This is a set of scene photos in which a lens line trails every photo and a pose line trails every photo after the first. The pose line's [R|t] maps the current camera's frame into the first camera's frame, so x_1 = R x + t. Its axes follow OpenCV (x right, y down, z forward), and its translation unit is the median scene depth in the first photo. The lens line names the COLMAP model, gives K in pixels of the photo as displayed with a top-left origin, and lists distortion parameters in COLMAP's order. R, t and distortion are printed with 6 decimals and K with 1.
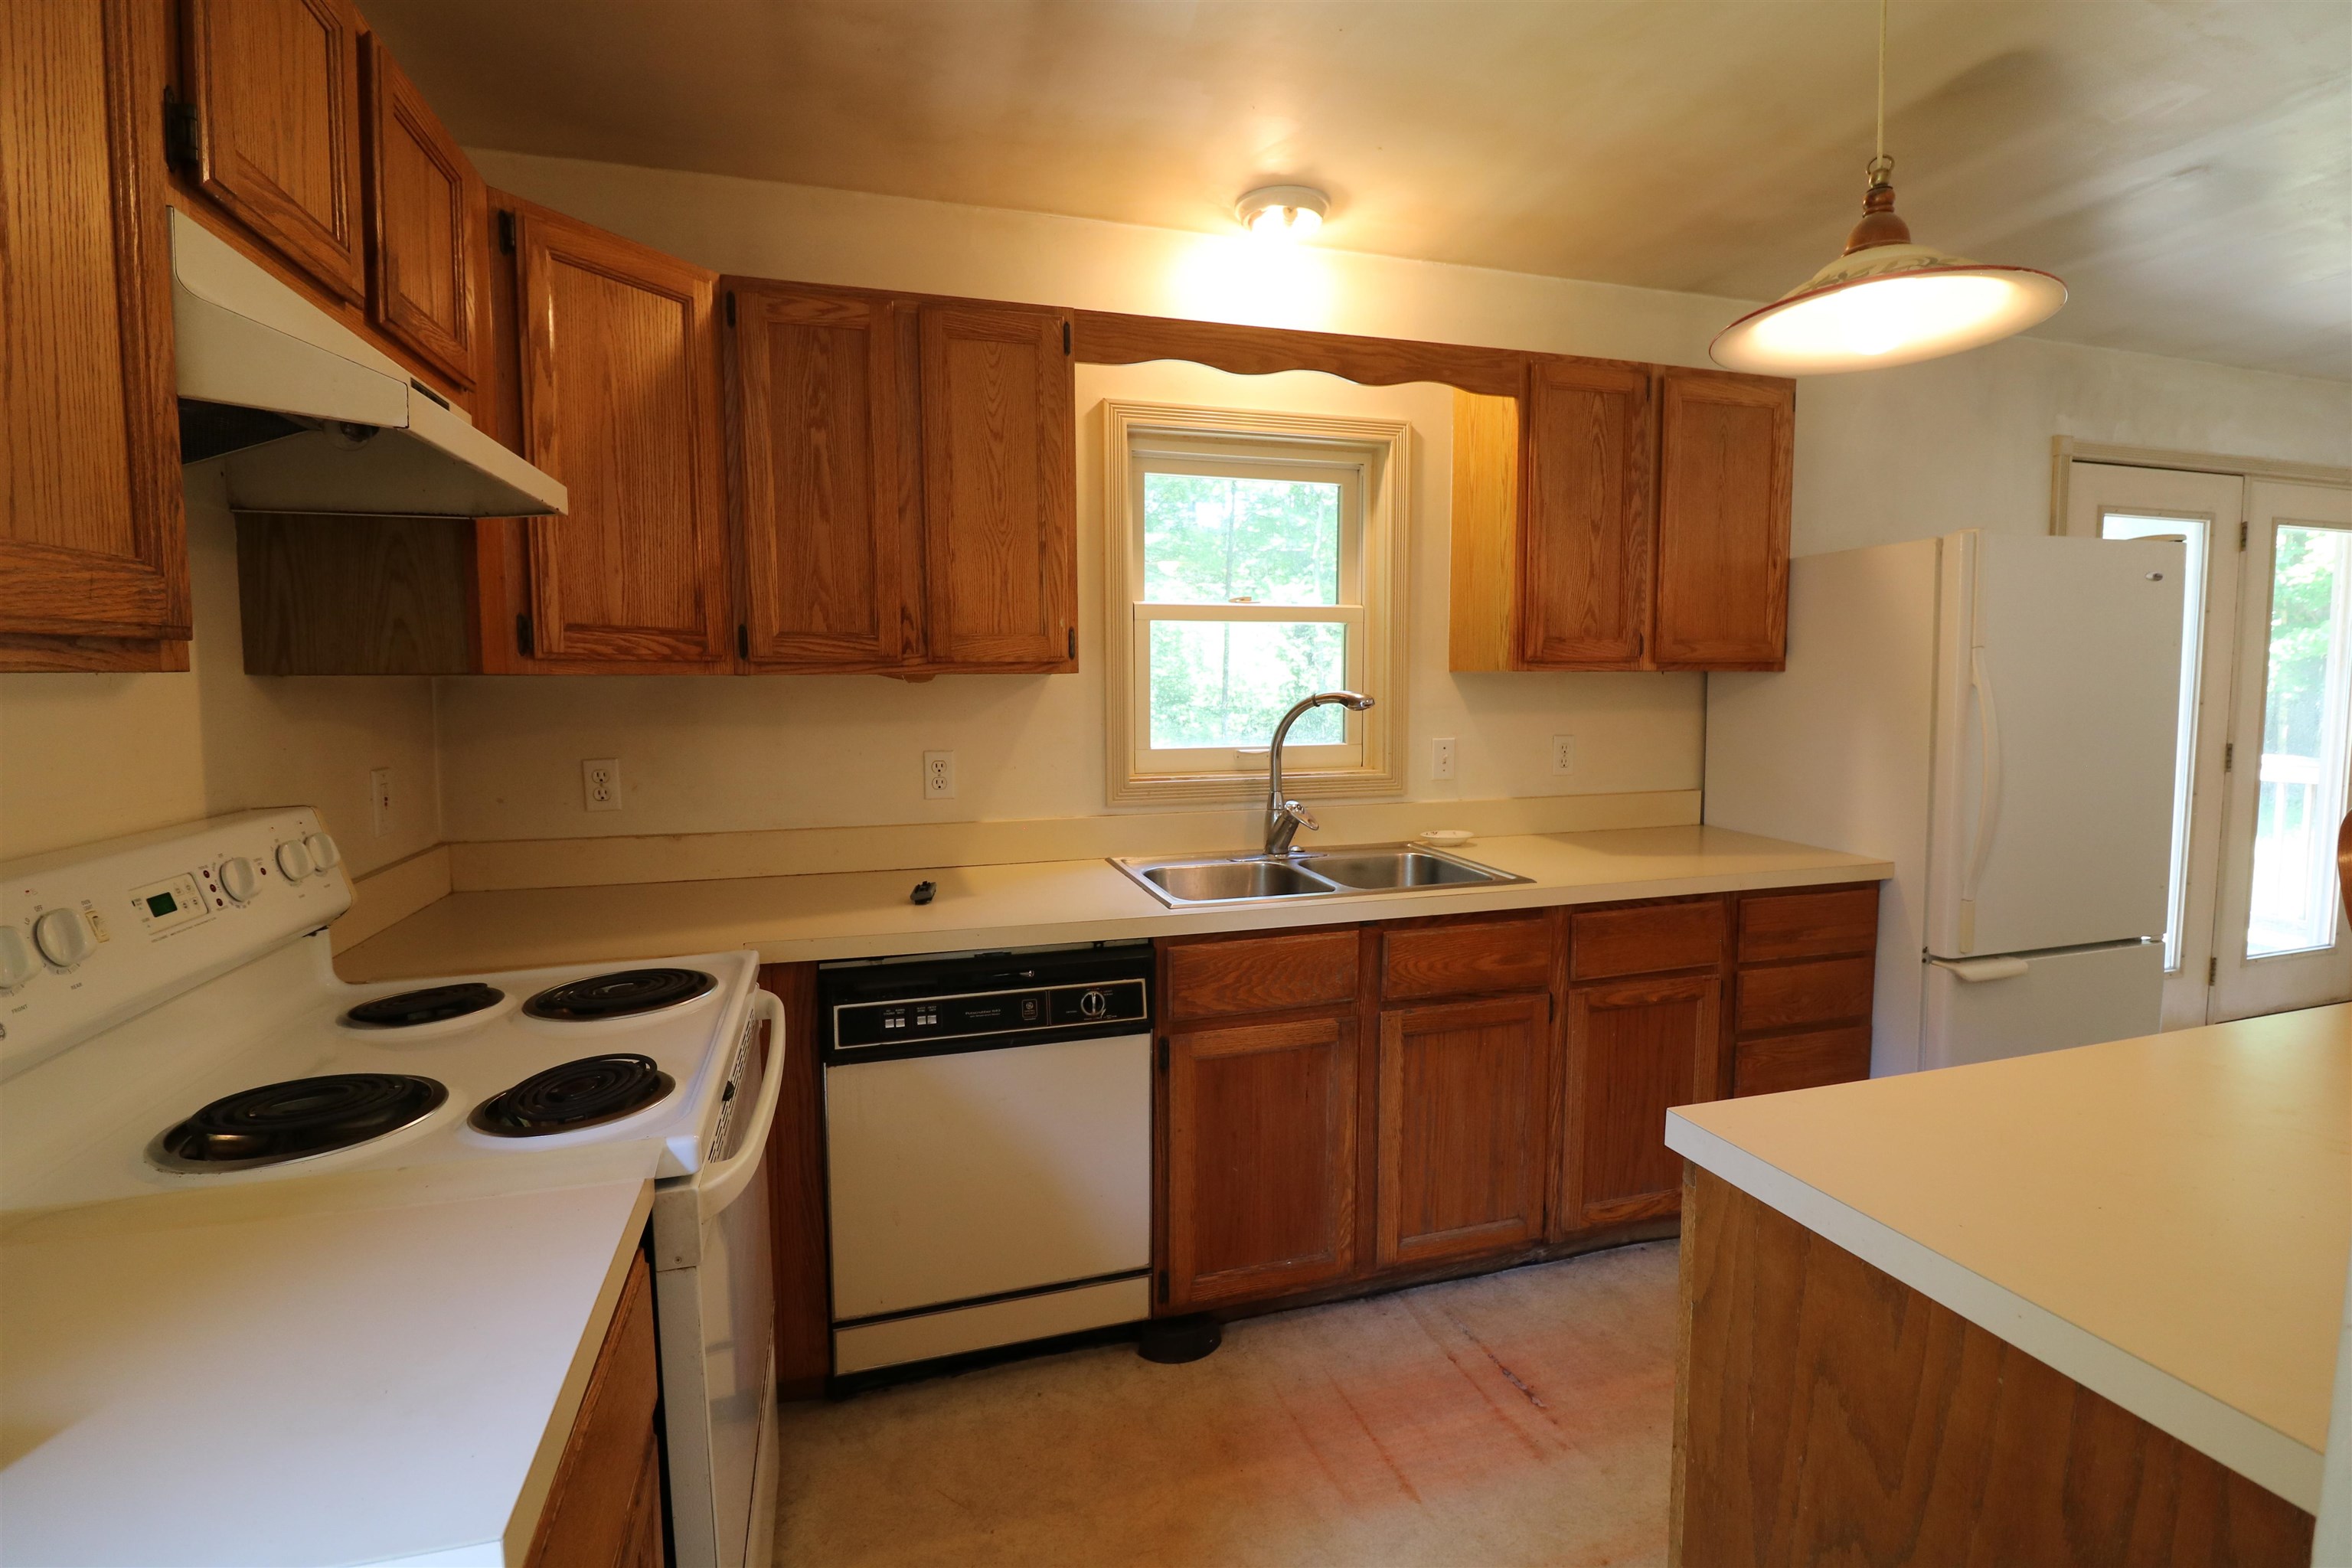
lens RADIAL K [[1079.9, 0, 1184.3], [0, 1079.9, 761.8], [0, 0, 1]] dist [0.000984, -0.015609]
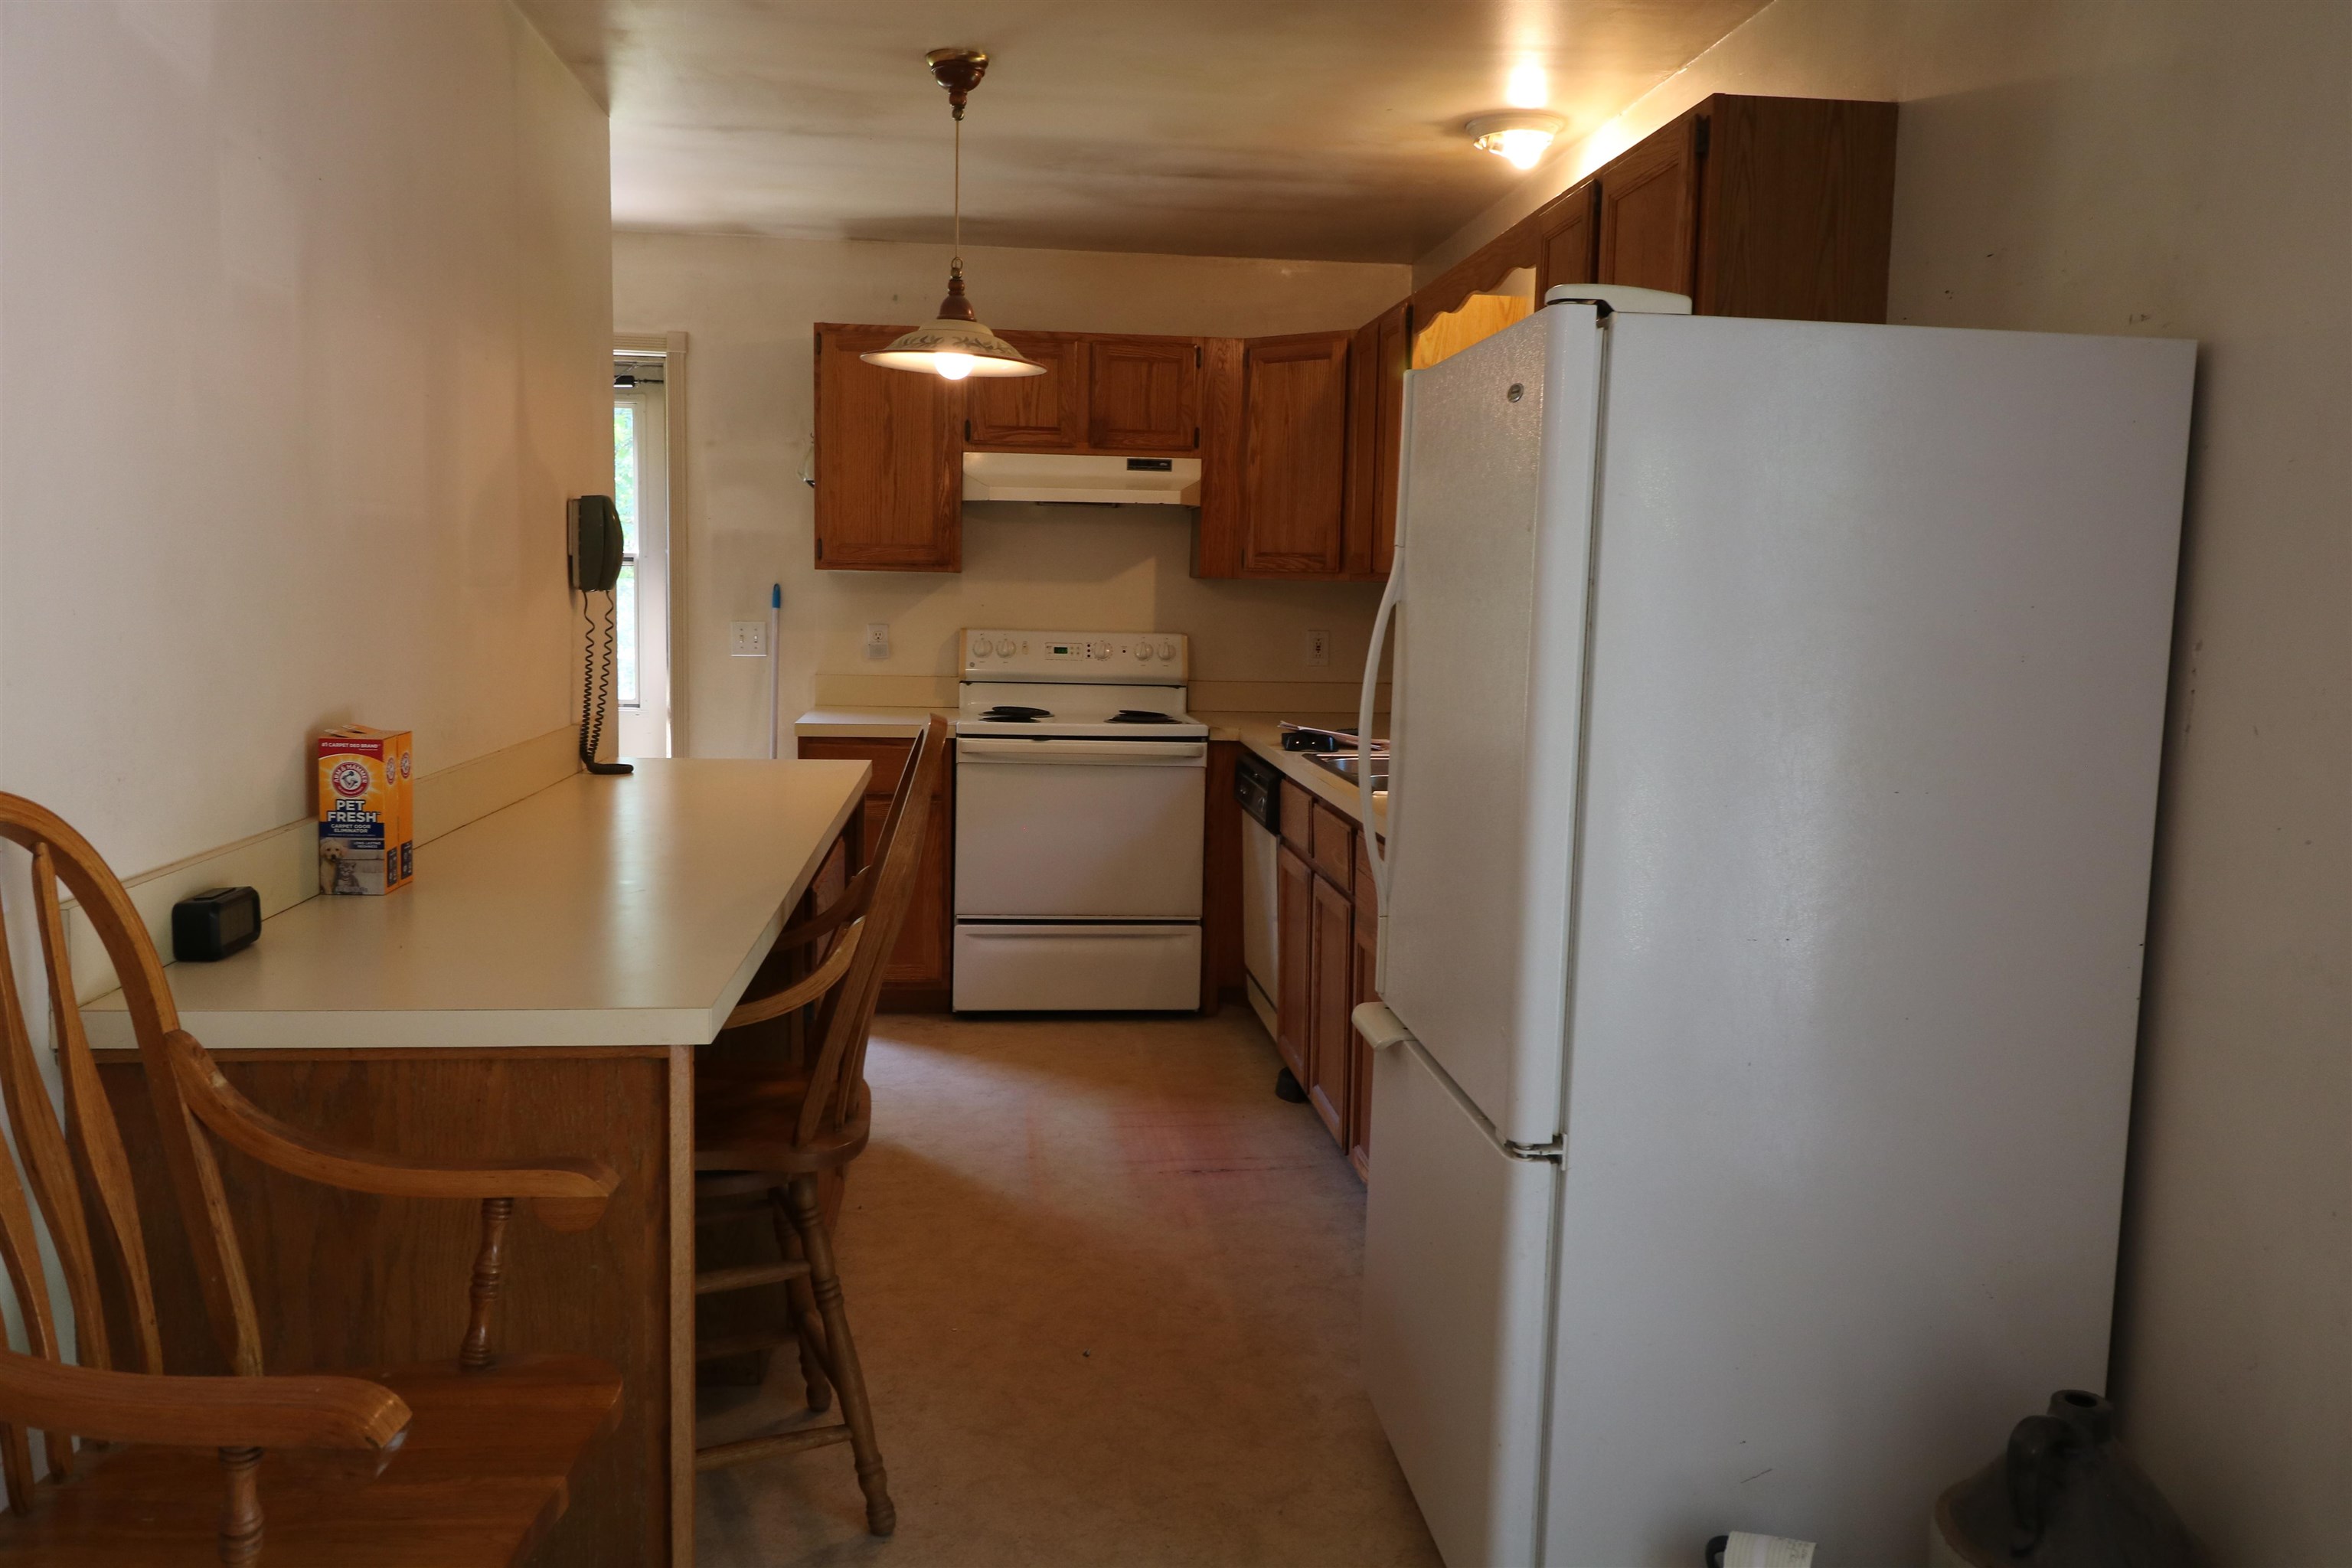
lens RADIAL K [[1728.6, 0, 1176.8], [0, 1728.6, 750.8], [0, 0, 1]] dist [0.011581, 0.000460]
pose [[-0.188235, 0.096925, -0.977330, 1.927528], [-0.097835, 0.988318, 0.116858, -0.096589], [0.977239, 0.117614, -0.176554, 1.116412]]
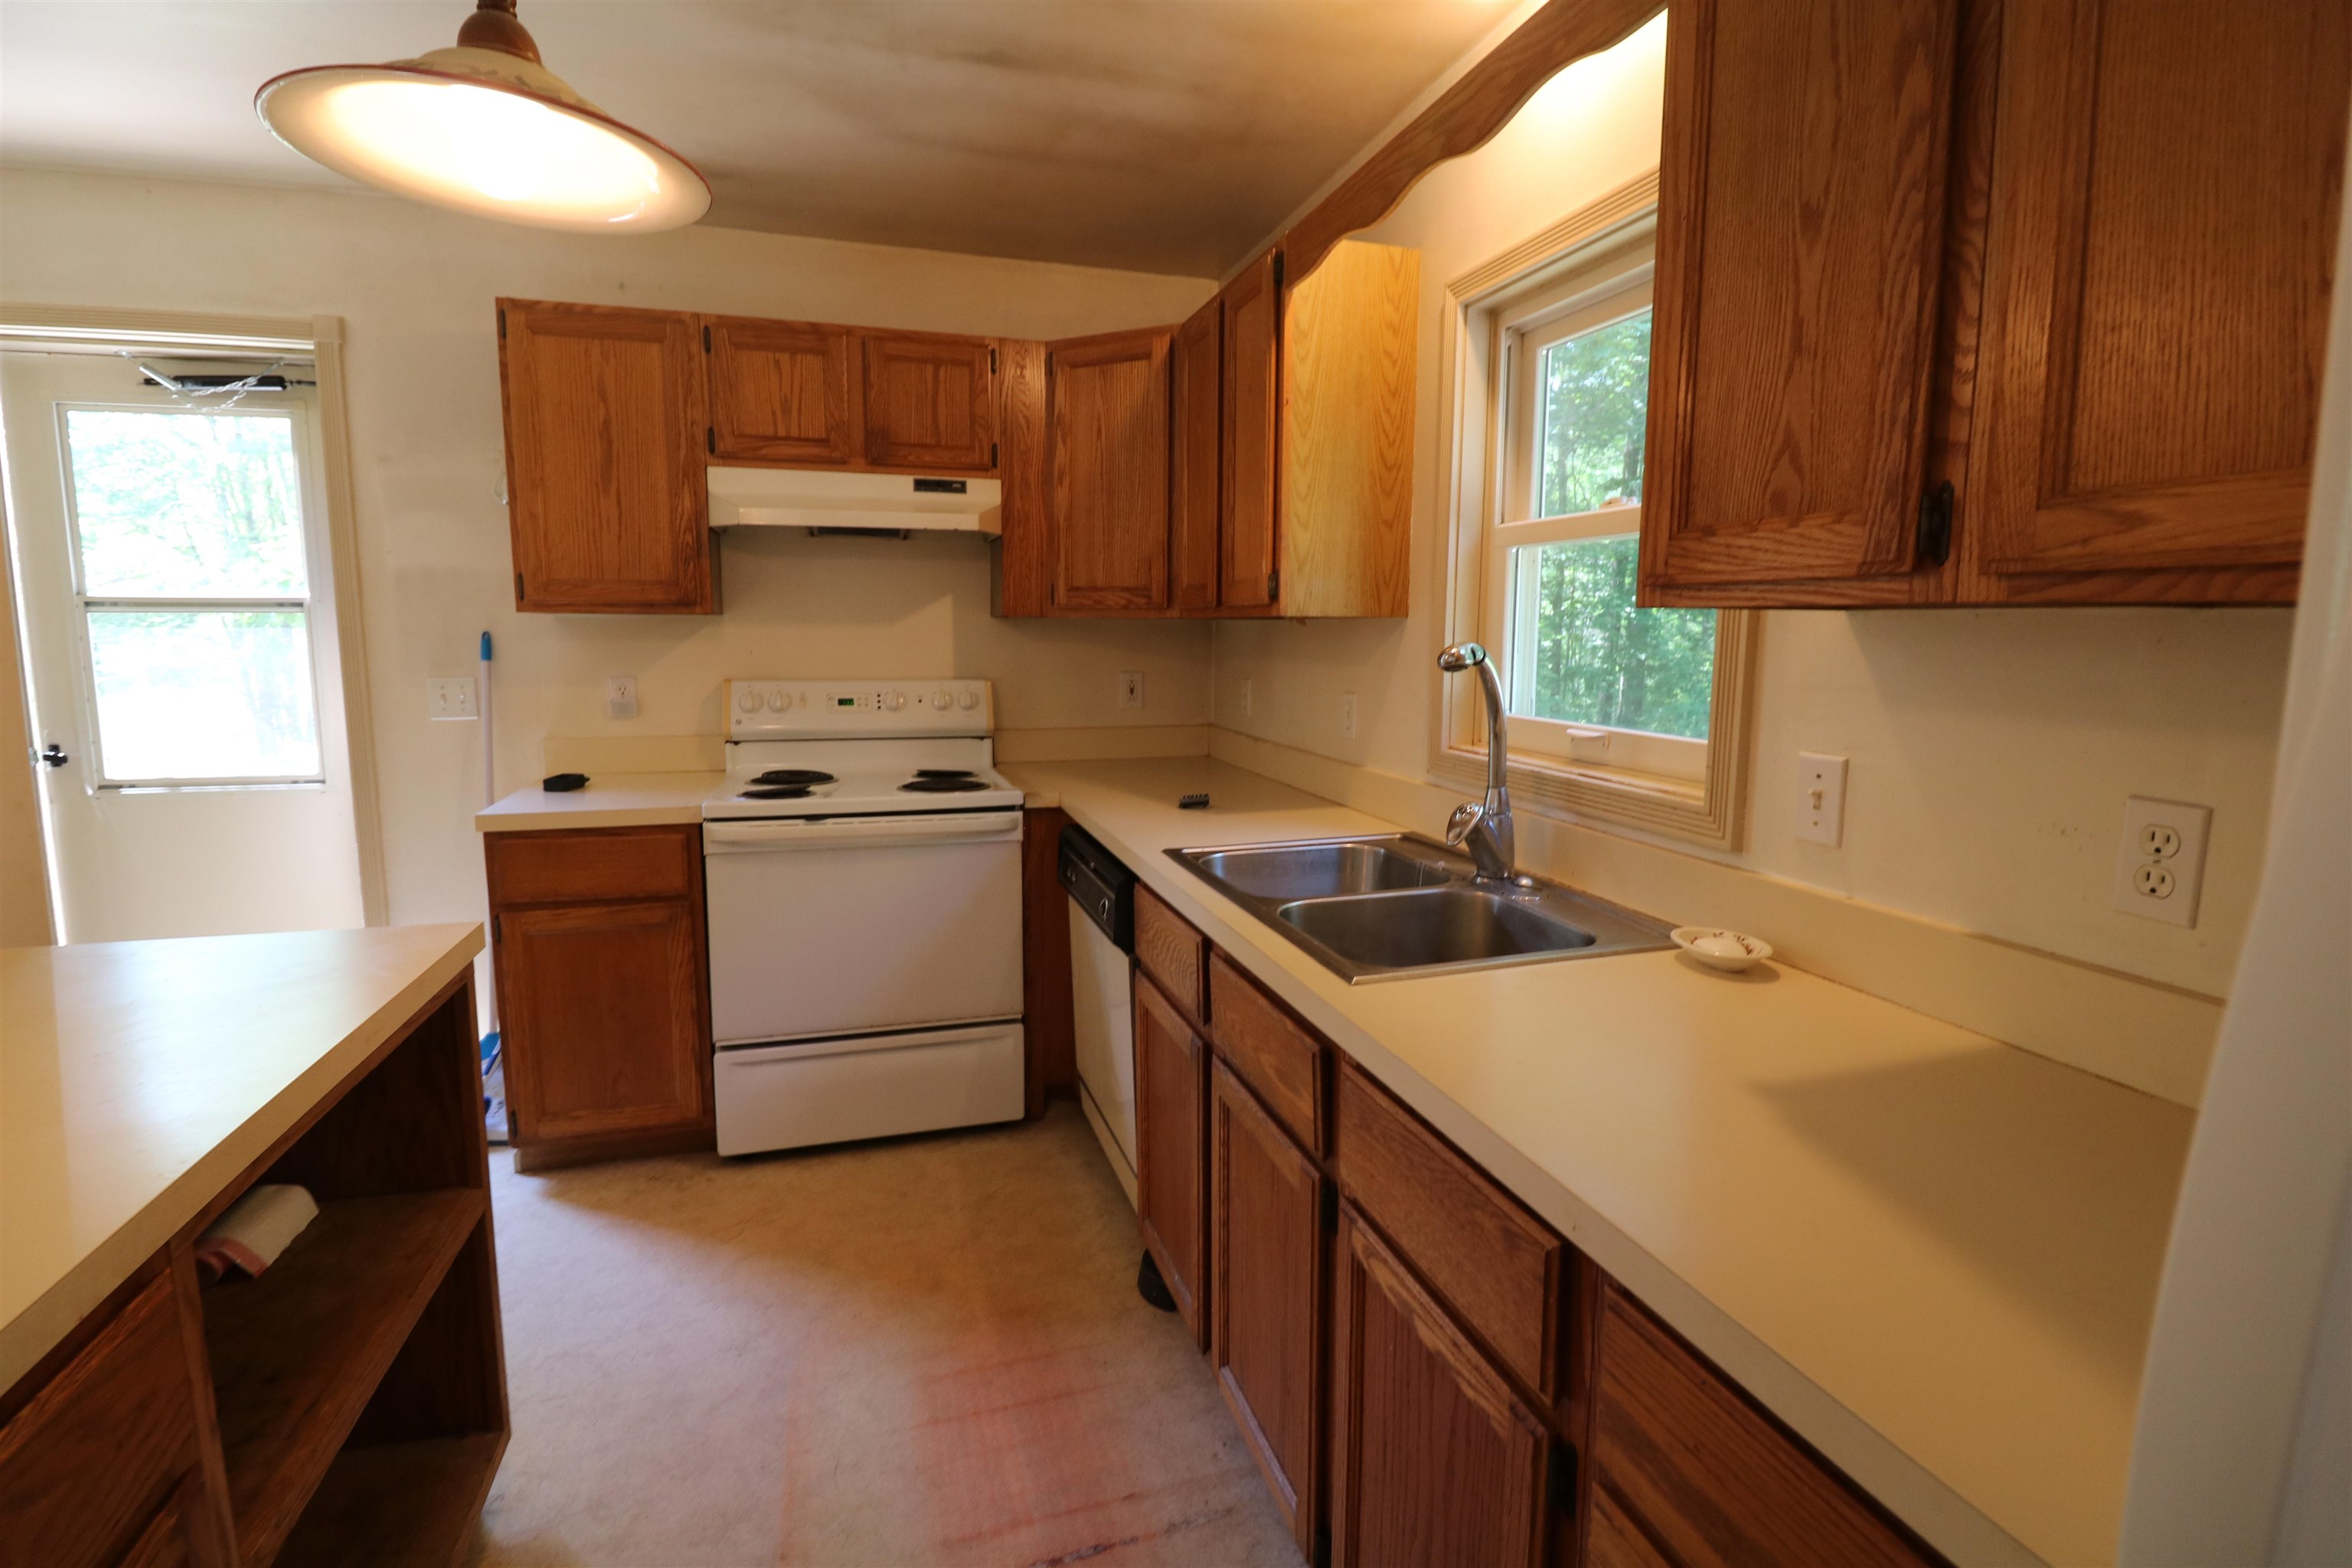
lens RADIAL K [[1079.9, 0, 1184.3], [0, 1079.9, 761.8], [0, 0, 1]] dist [0.000984, -0.015609]
pose [[0.005561, 0.128594, -0.991682, 0.882077], [-0.085768, 0.988104, 0.127649, -0.068981], [0.996300, 0.084345, 0.016525, 0.907444]]
